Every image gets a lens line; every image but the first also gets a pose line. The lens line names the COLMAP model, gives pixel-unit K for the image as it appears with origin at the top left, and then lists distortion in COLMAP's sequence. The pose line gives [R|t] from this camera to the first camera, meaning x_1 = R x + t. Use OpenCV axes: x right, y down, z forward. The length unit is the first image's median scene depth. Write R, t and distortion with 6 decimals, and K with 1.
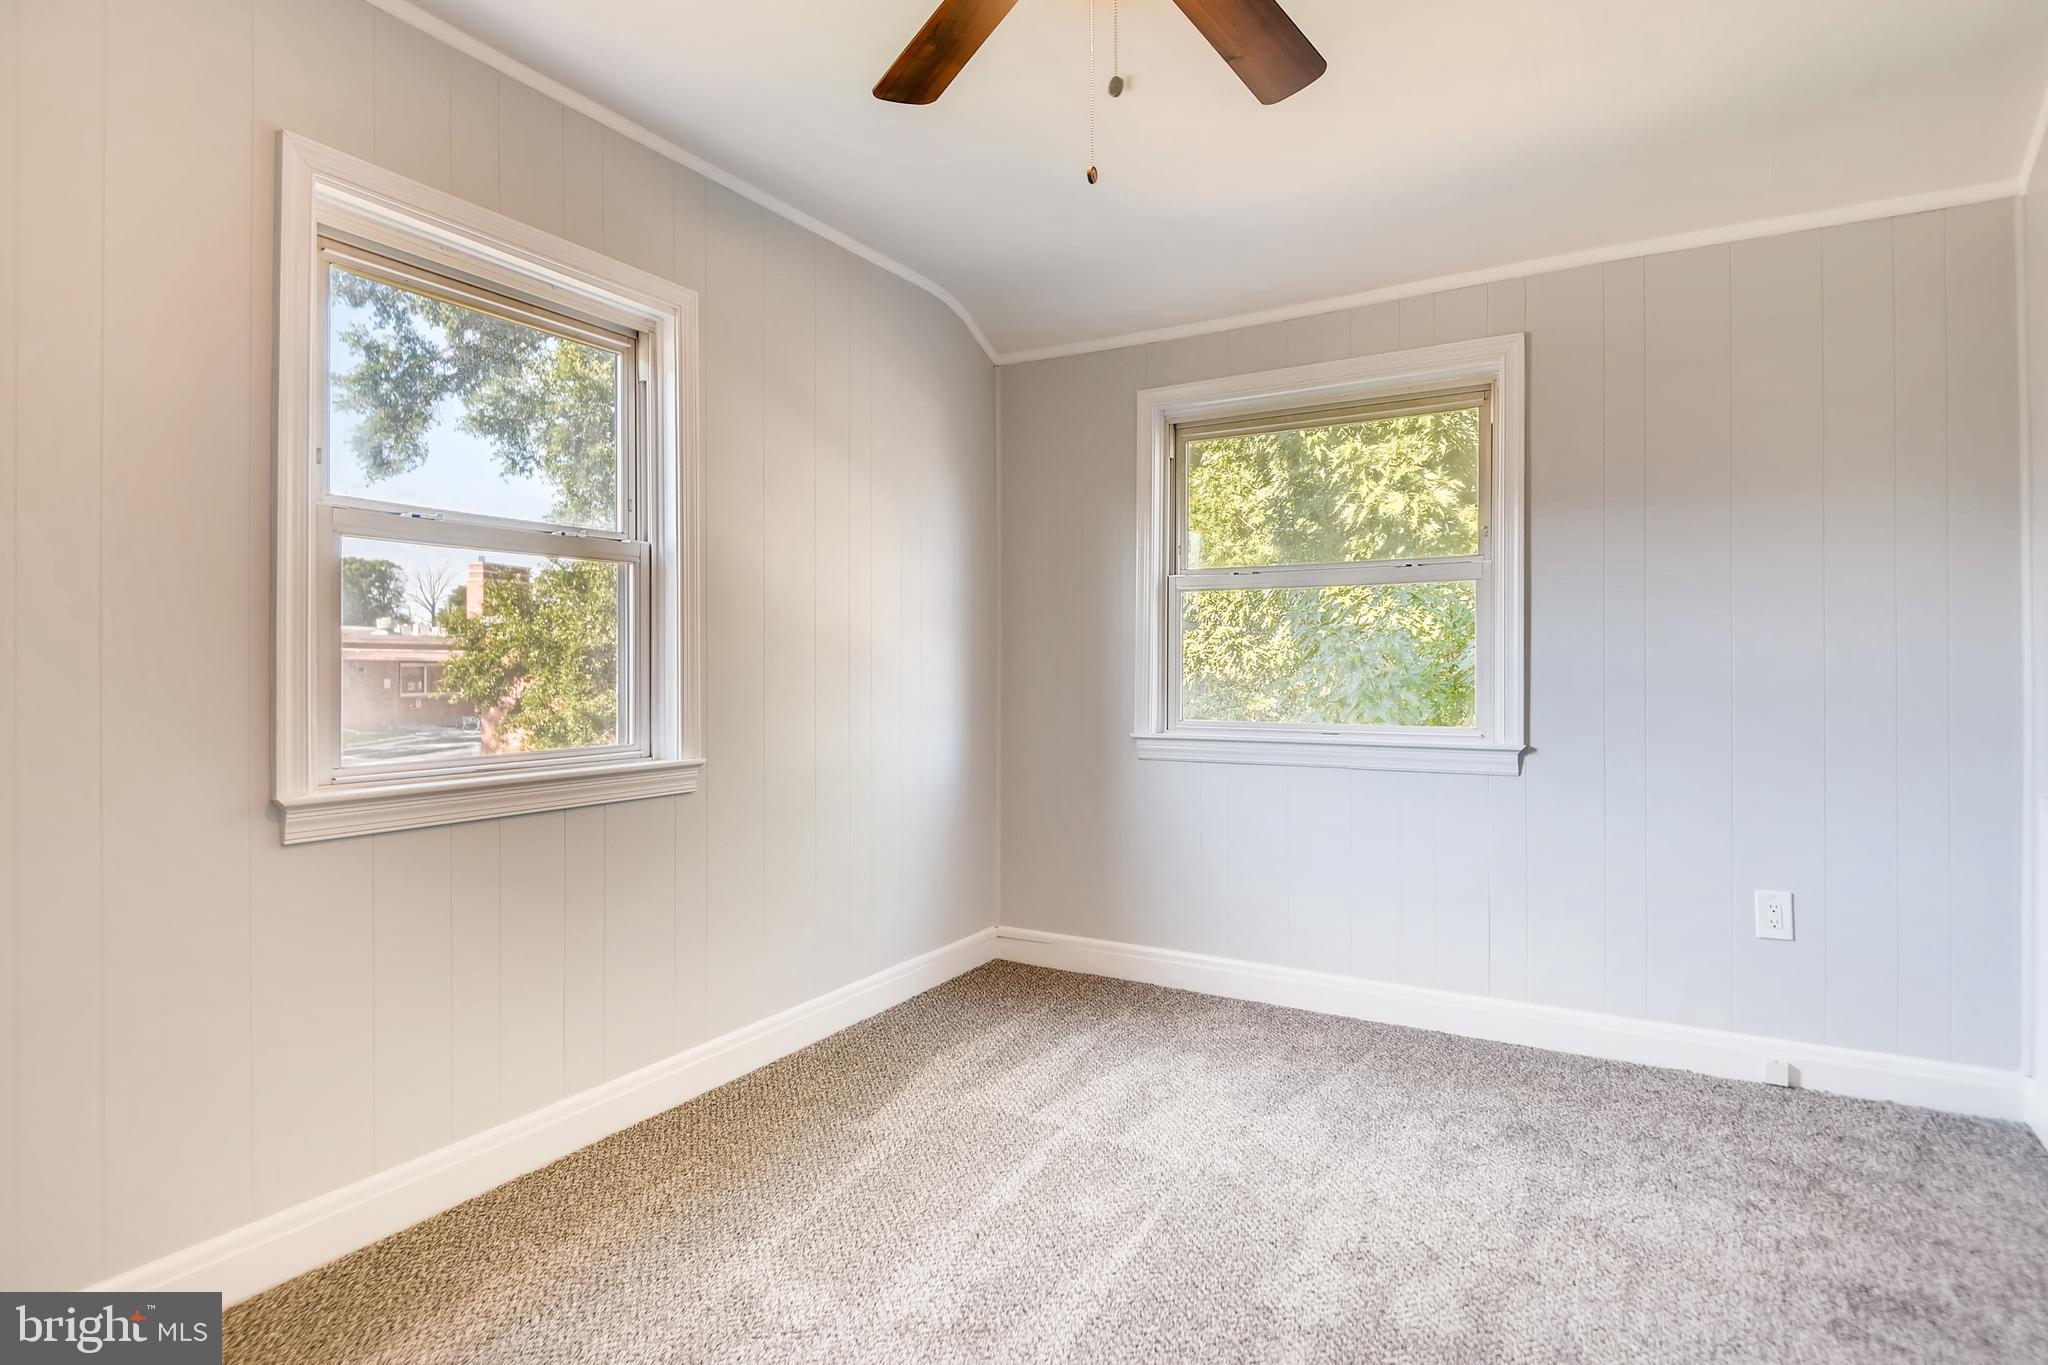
lens RADIAL K [[1047.3, 0, 1018.7], [0, 1047.3, 671.0], [0, 0, 1]] dist [0.011764, -0.008241]
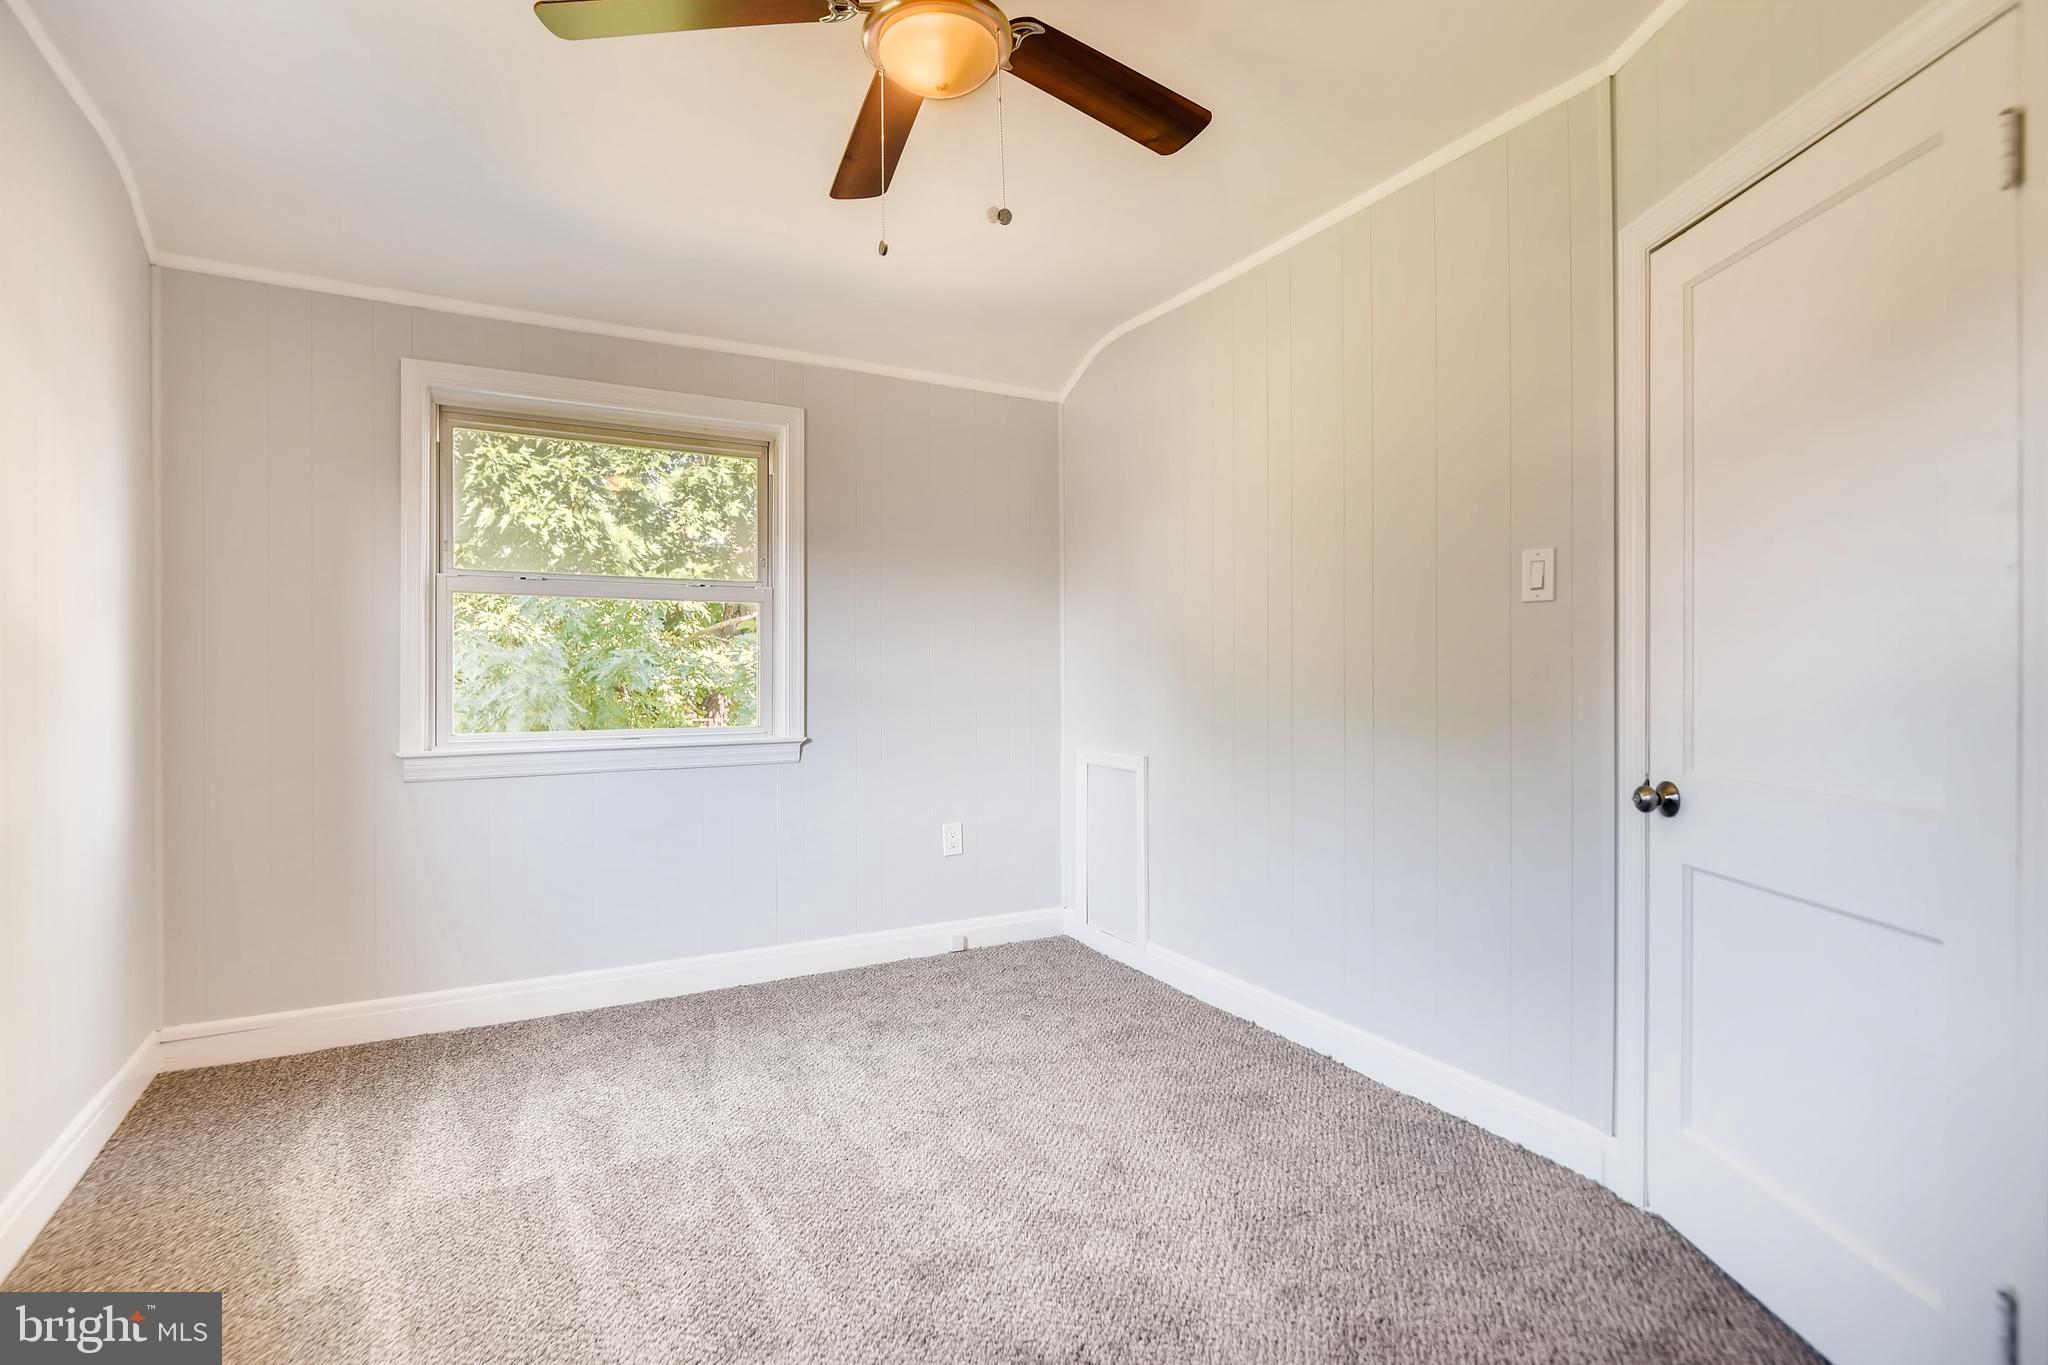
lens RADIAL K [[995.3, 0, 1019.2], [0, 995.3, 682.9], [0, 0, 1]] dist [0.005965, -0.005189]
pose [[0.519660, -0.006814, 0.854346, -0.399385], [0.007149, 0.999968, 0.003628, 0.003682], [-0.854343, 0.004222, 0.519692, 0.161828]]
